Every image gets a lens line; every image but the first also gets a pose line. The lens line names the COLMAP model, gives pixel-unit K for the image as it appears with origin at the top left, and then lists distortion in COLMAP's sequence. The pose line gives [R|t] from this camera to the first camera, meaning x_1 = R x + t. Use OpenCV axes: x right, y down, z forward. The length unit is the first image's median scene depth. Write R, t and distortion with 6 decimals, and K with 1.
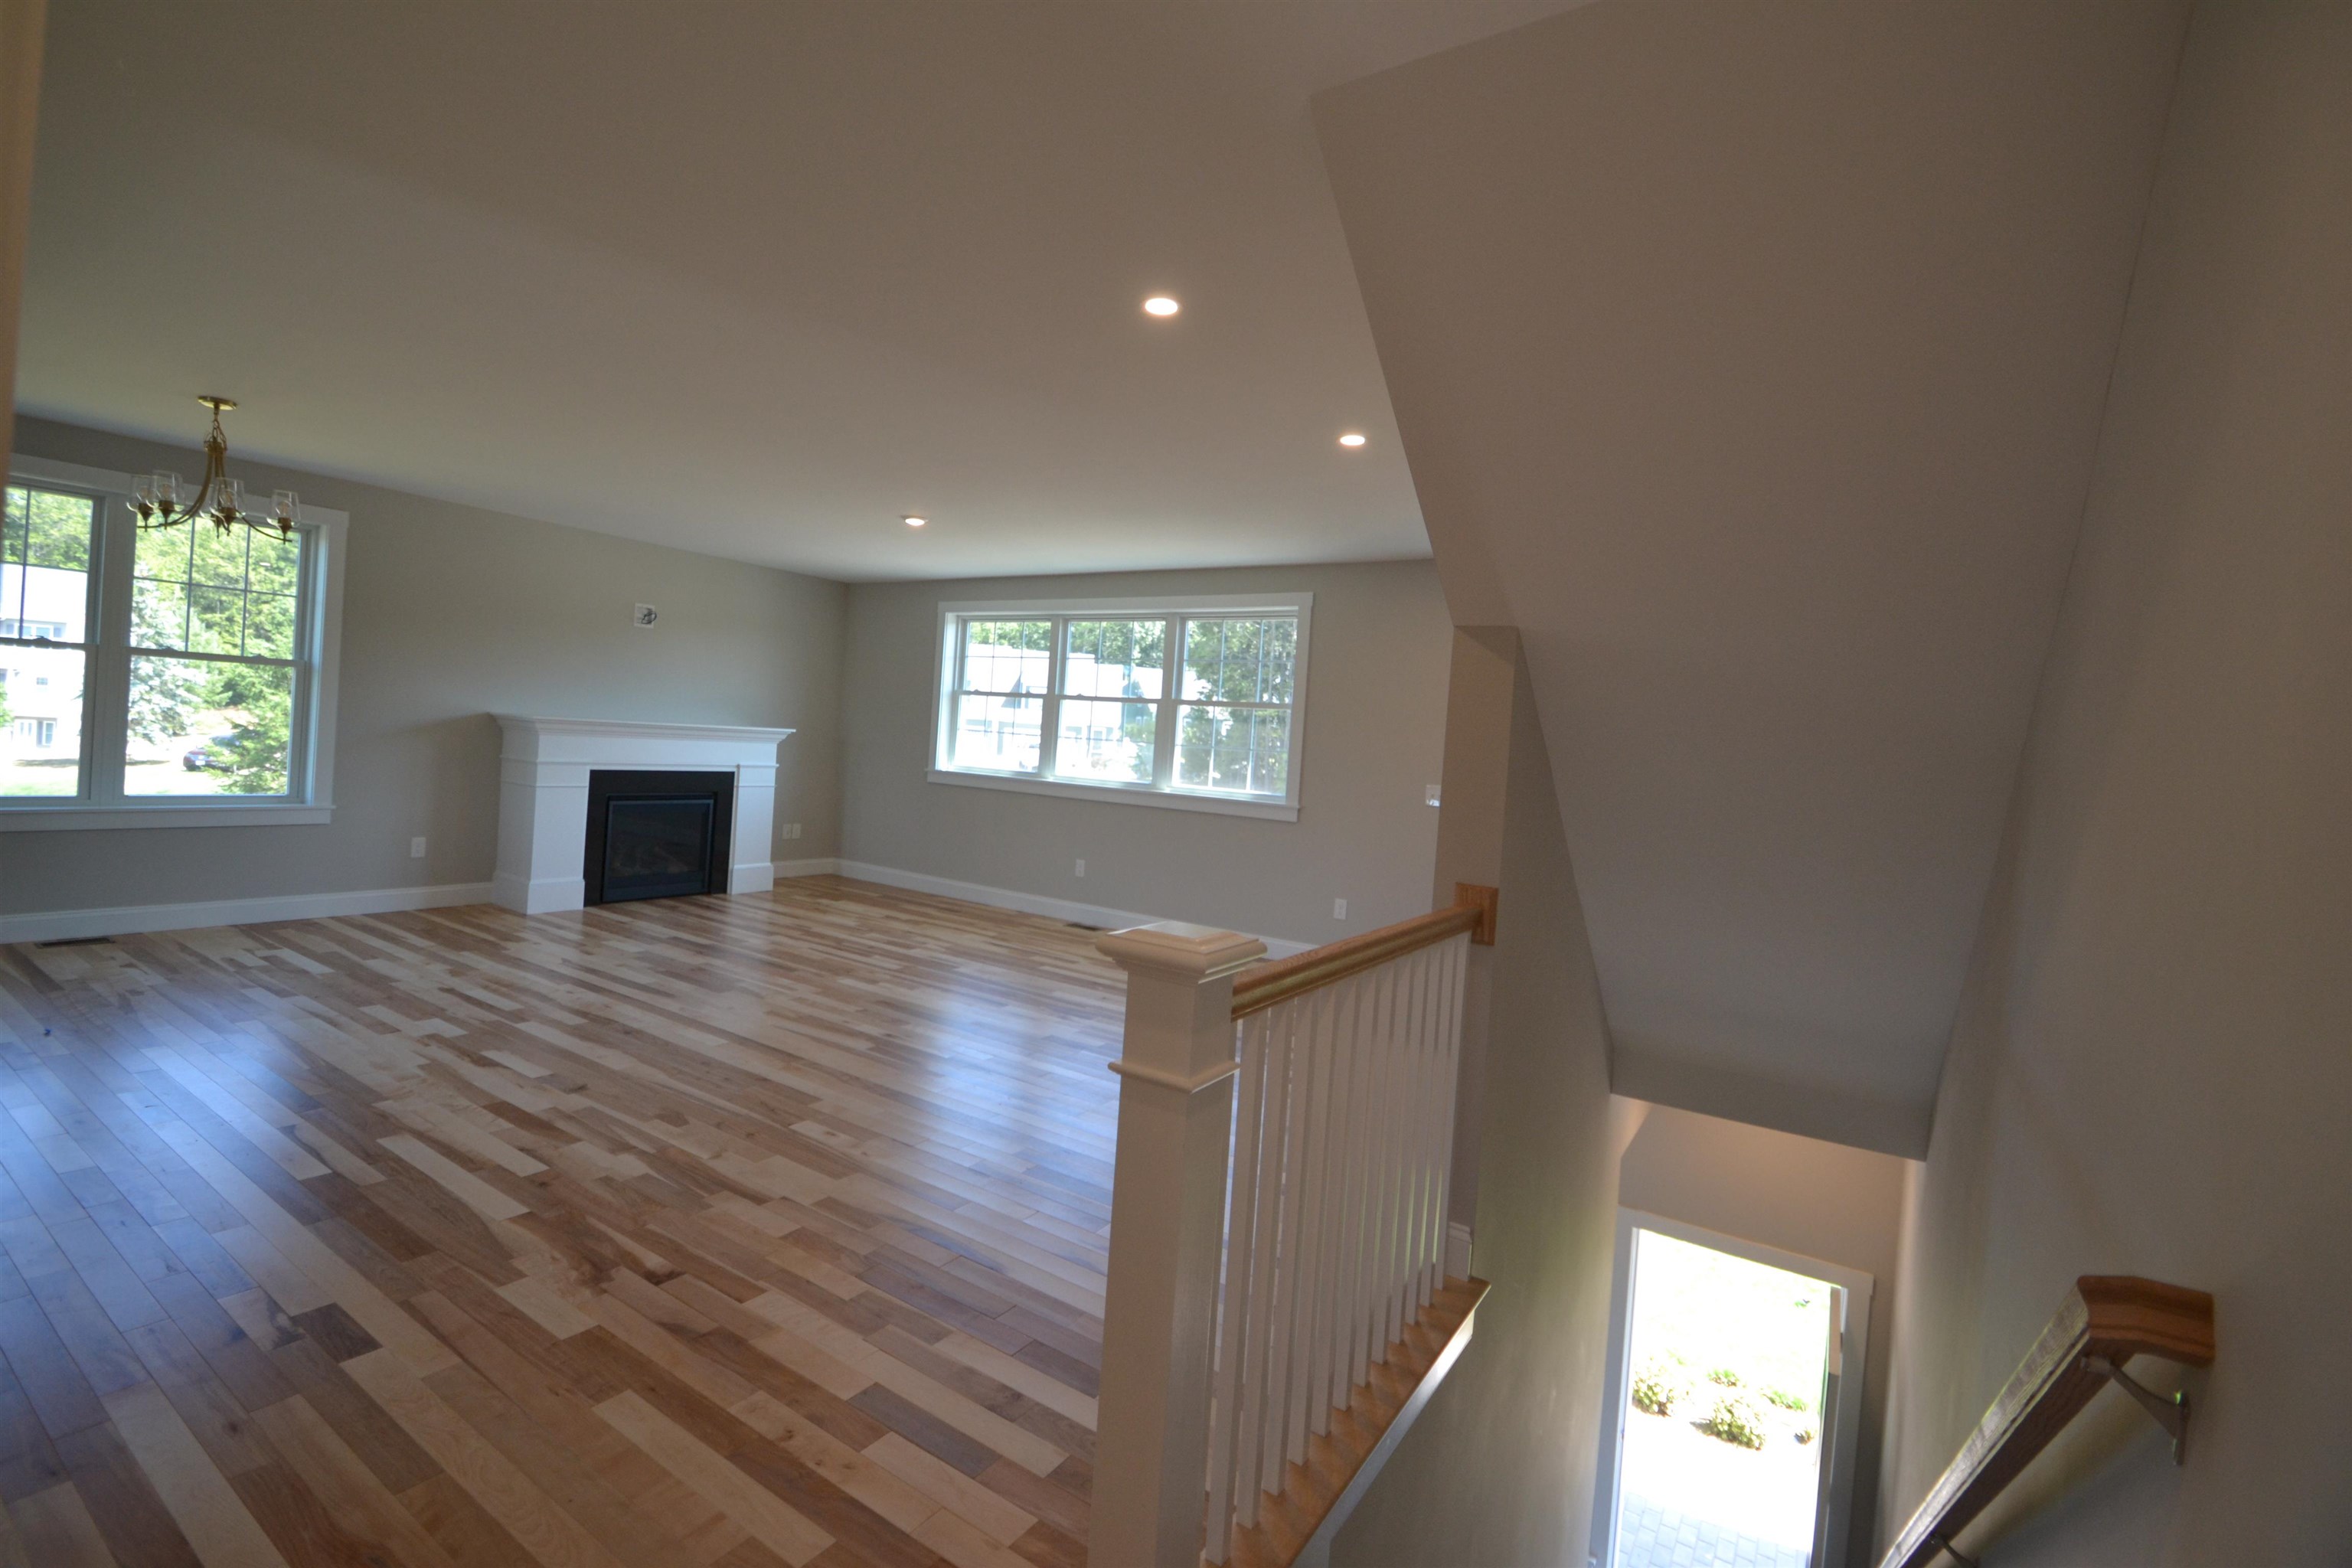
lens RADIAL K [[1044.5, 0, 1130.5], [0, 1044.5, 753.9], [0, 0, 1]] dist [0.020668, -0.020651]
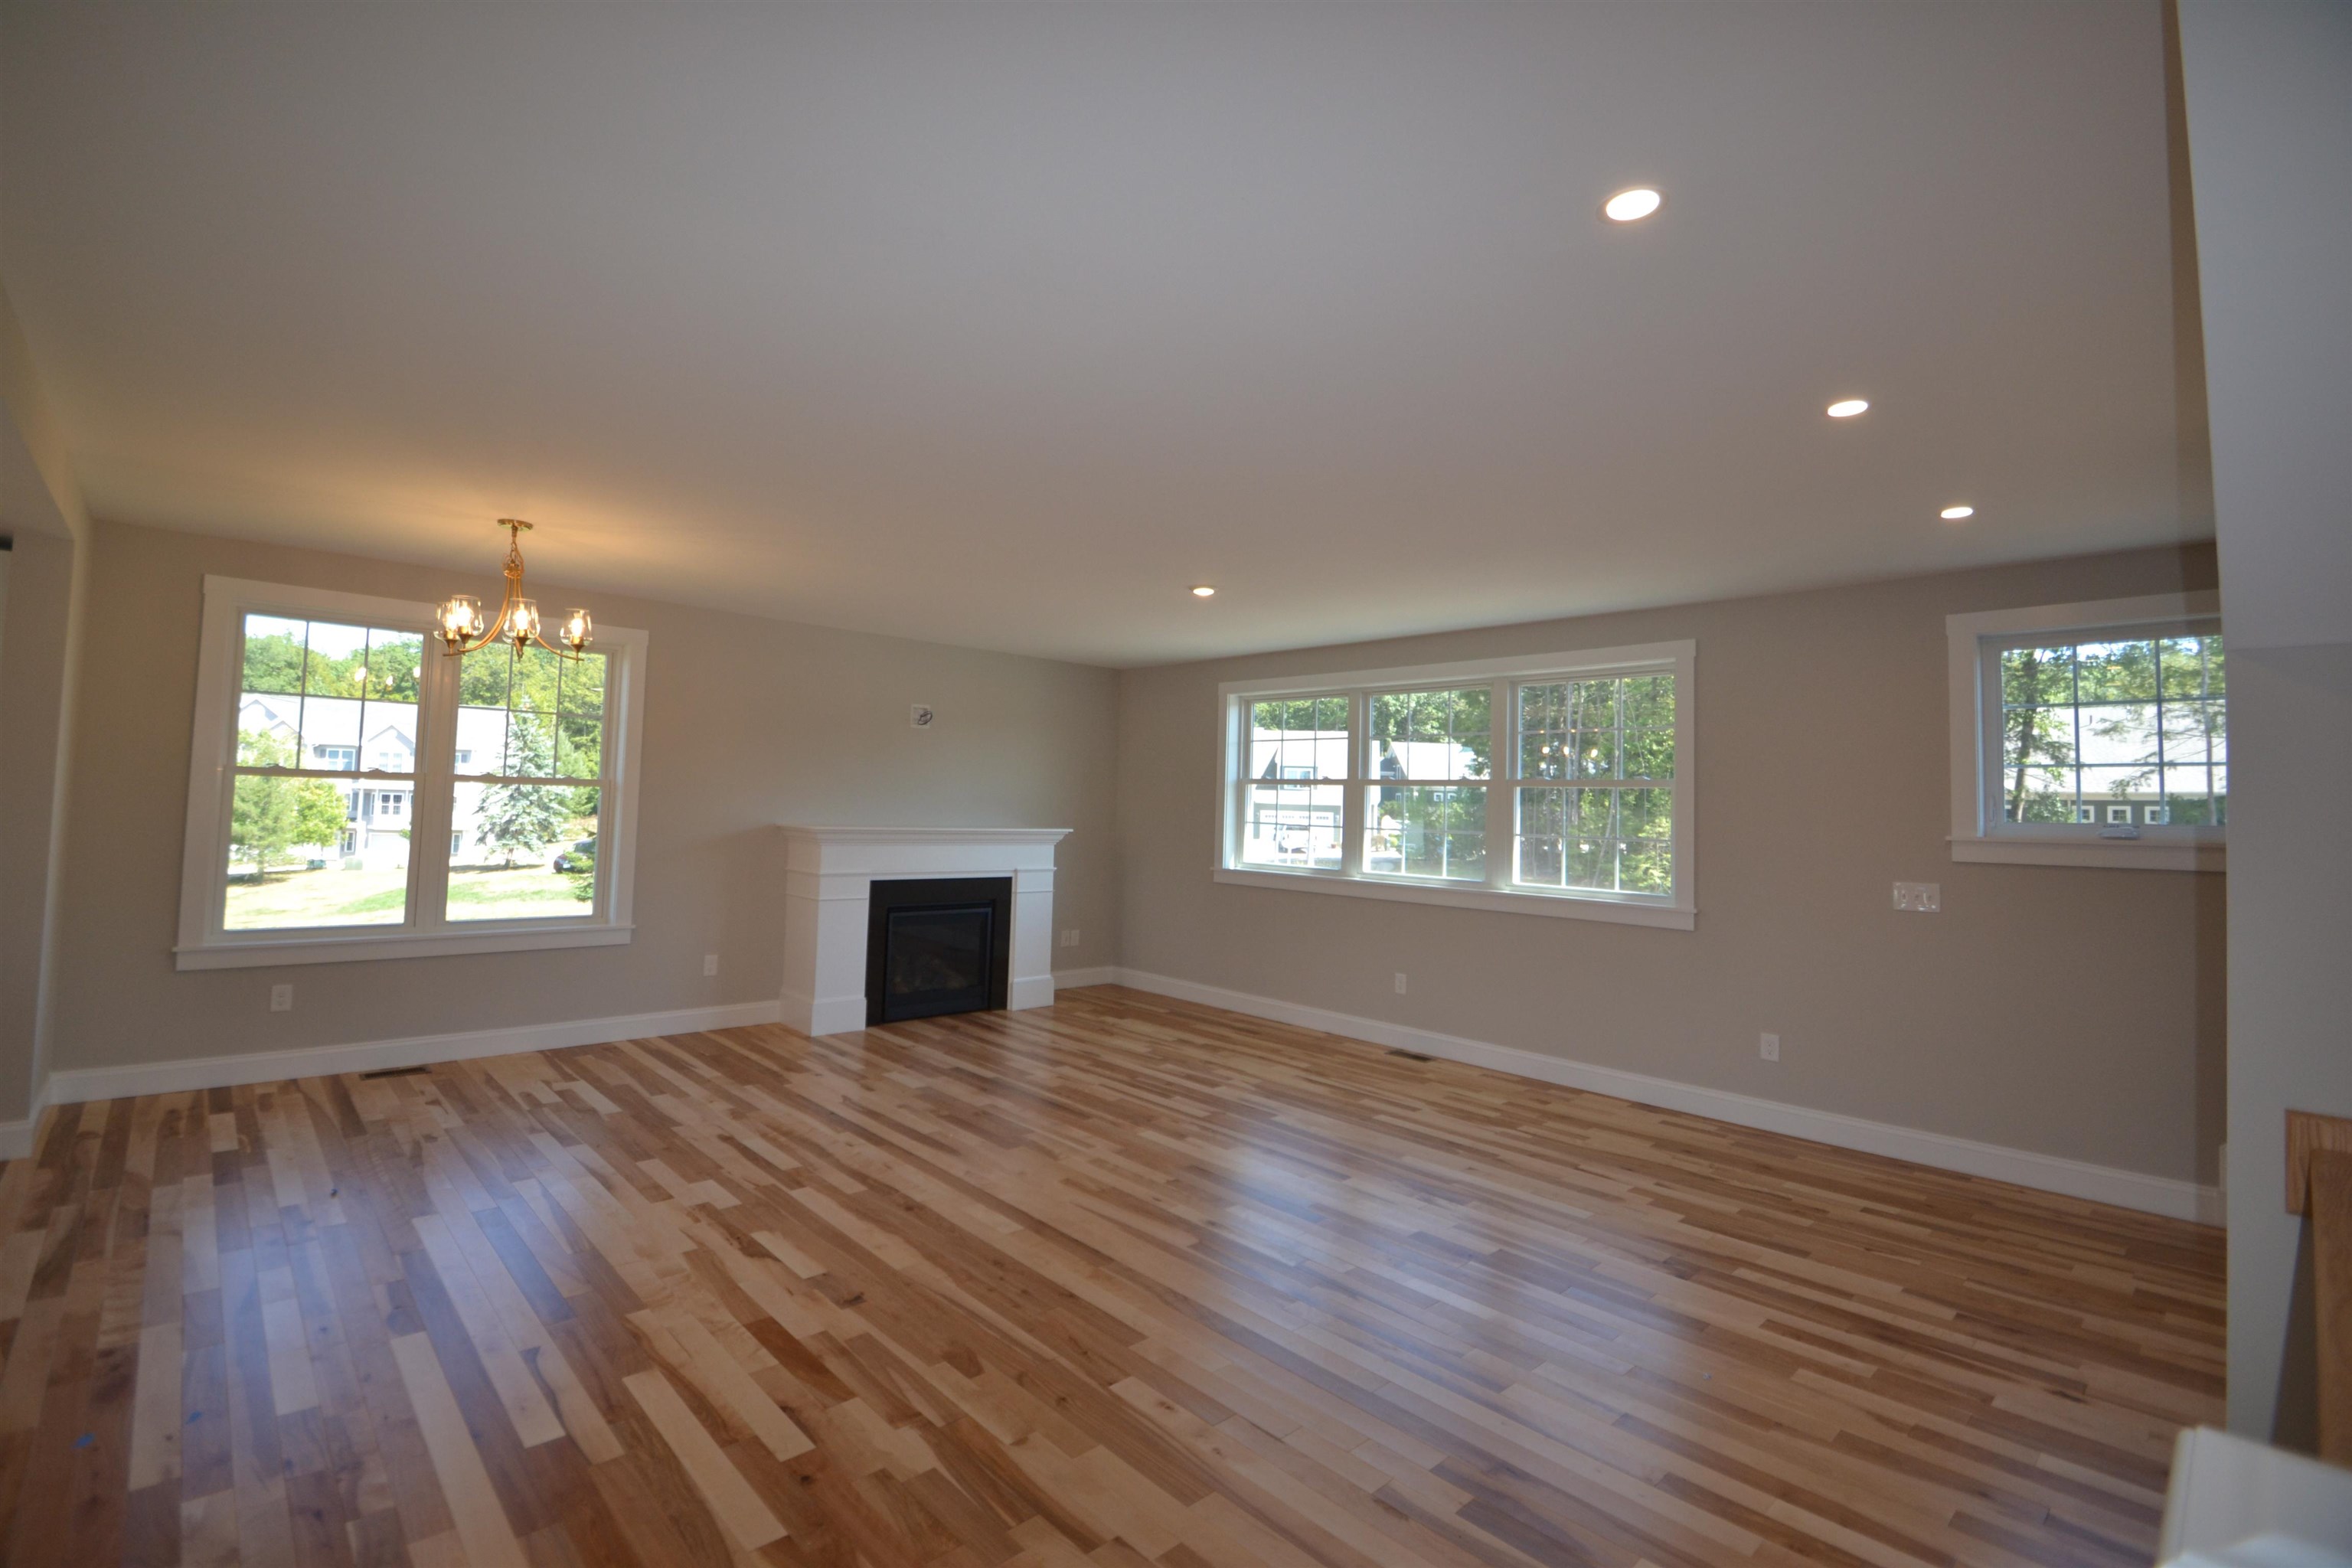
lens RADIAL K [[1044.5, 0, 1130.5], [0, 1044.5, 753.9], [0, 0, 1]] dist [0.020668, -0.020651]
pose [[0.971090, -0.048380, -0.233761, -0.074484], [0.030233, 0.996288, -0.080603, -0.019861], [0.236793, 0.071206, 0.968947, 0.161408]]
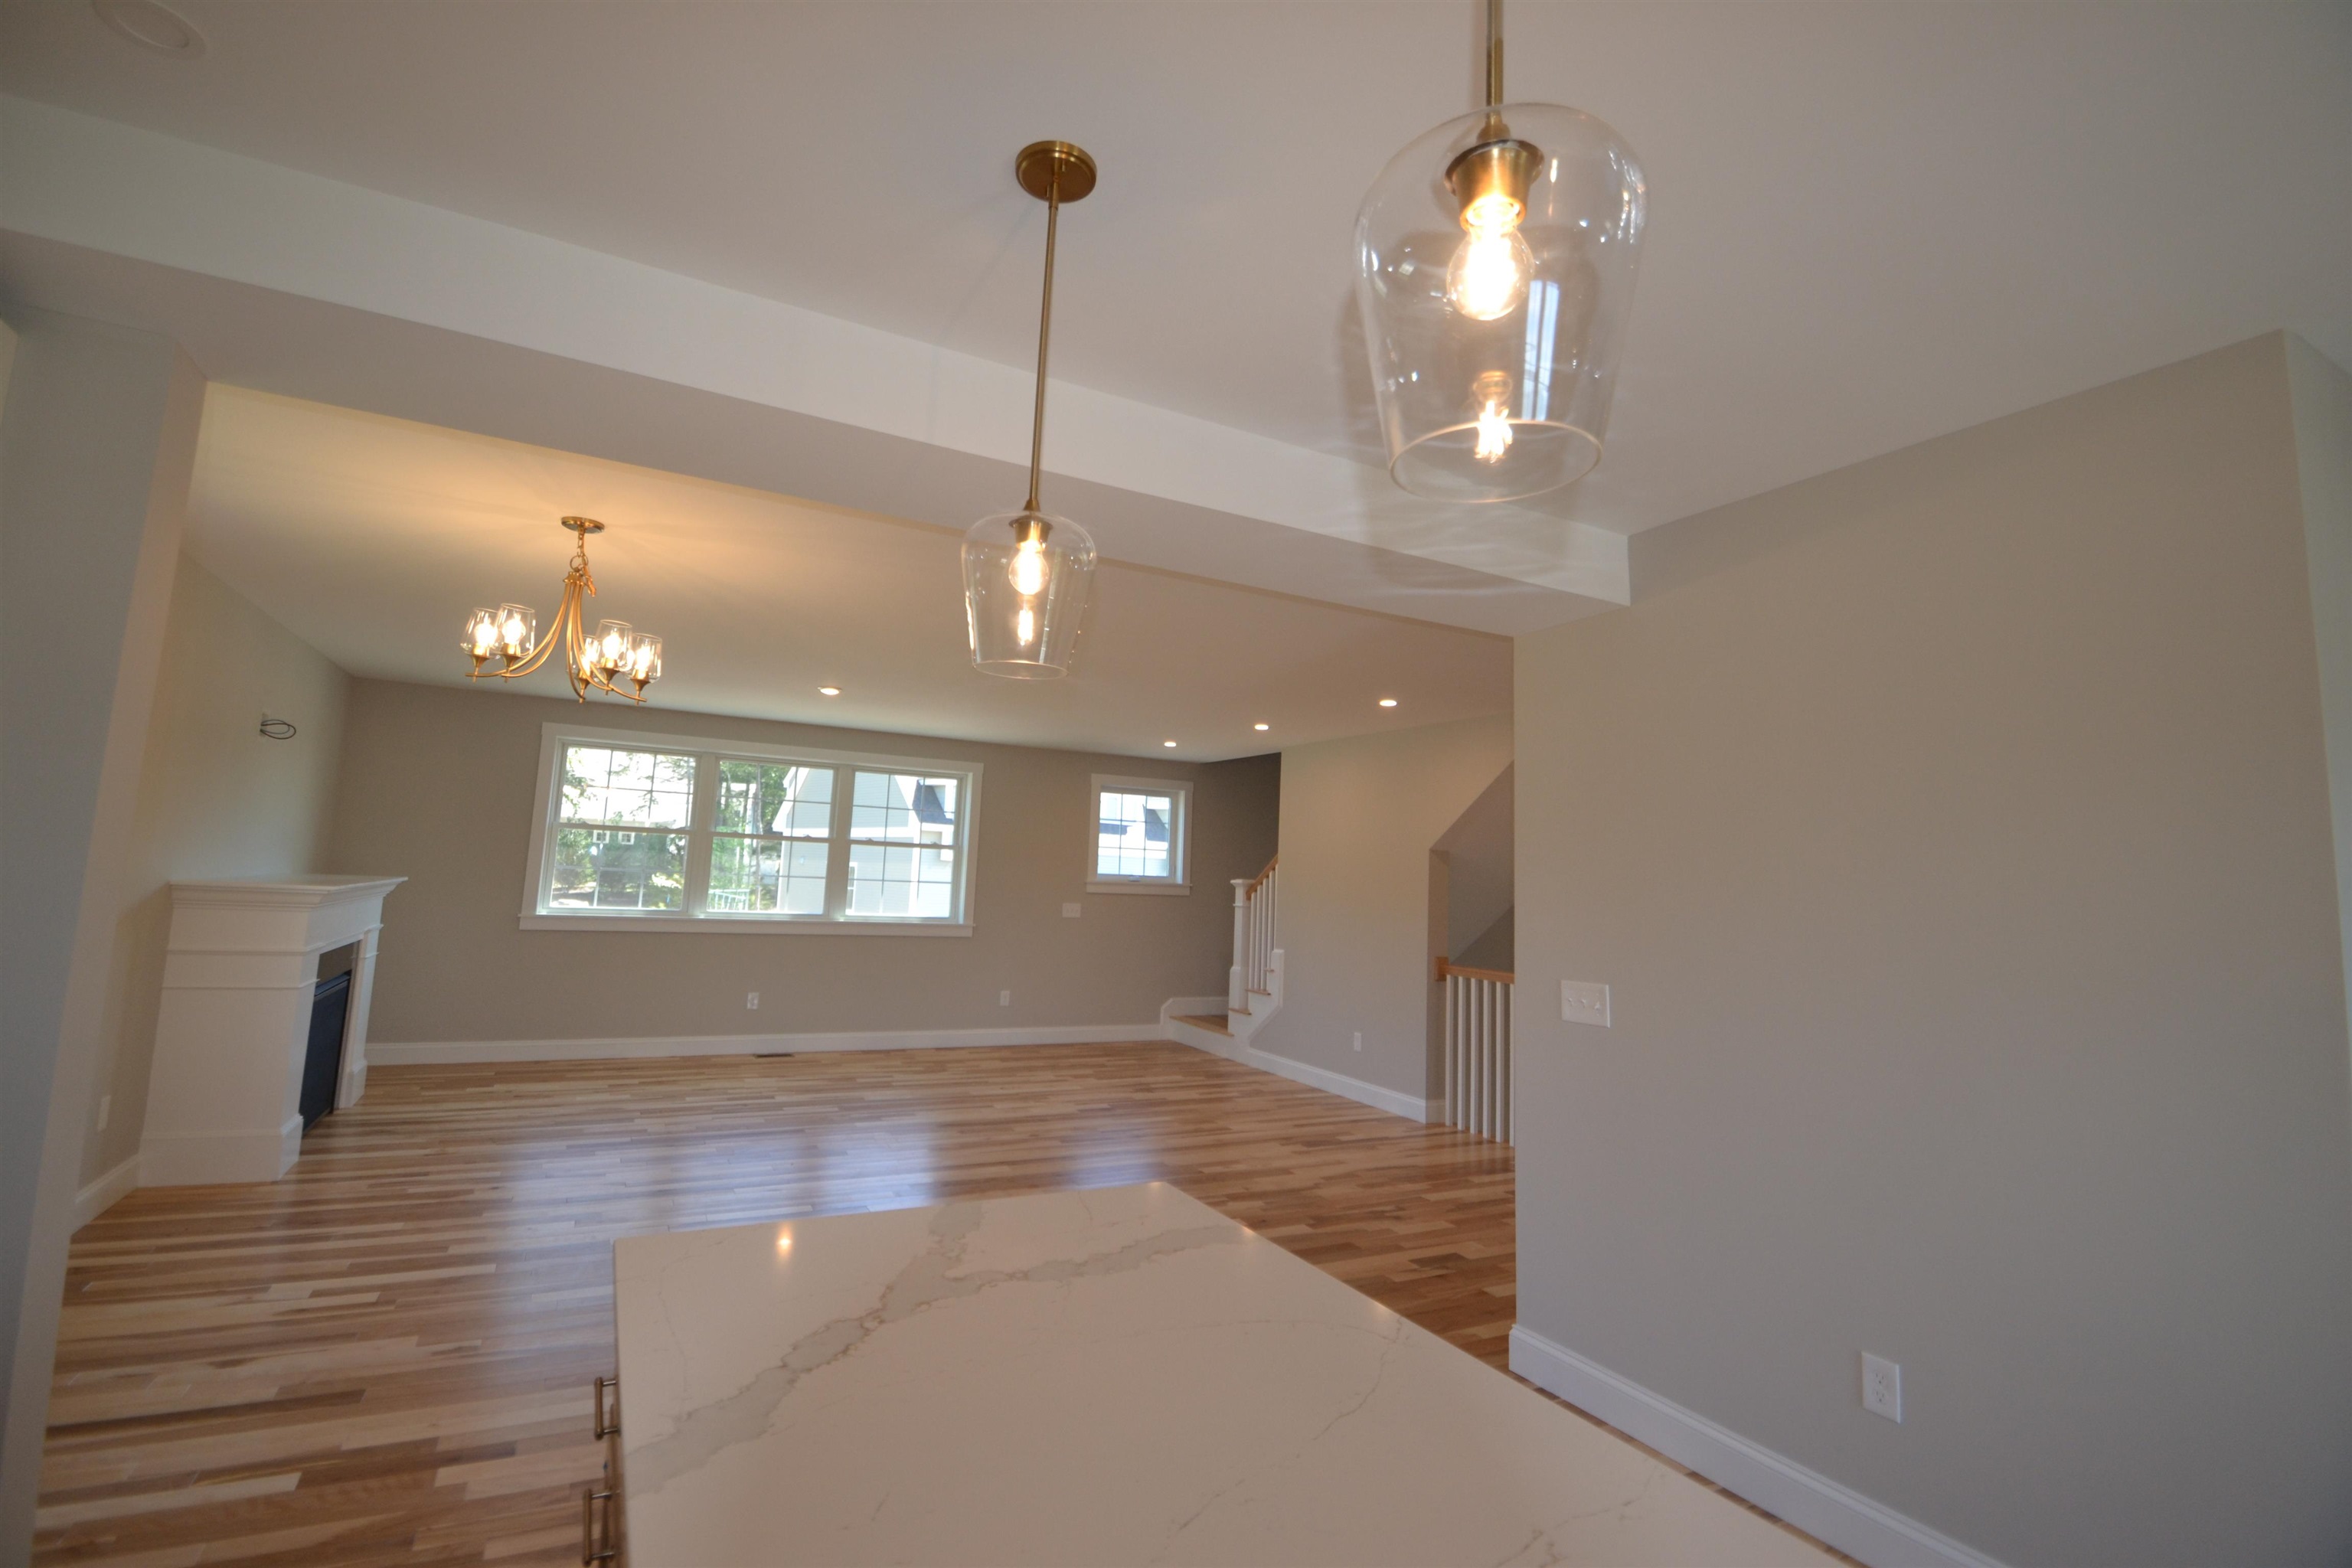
lens RADIAL K [[1044.5, 0, 1130.5], [0, 1044.5, 753.9], [0, 0, 1]] dist [0.020668, -0.020651]
pose [[0.479019, 0.060700, 0.875703, -1.112342], [-0.000111, 0.997610, -0.069090, -0.089839], [-0.877805, 0.032999, 0.477881, 0.227488]]
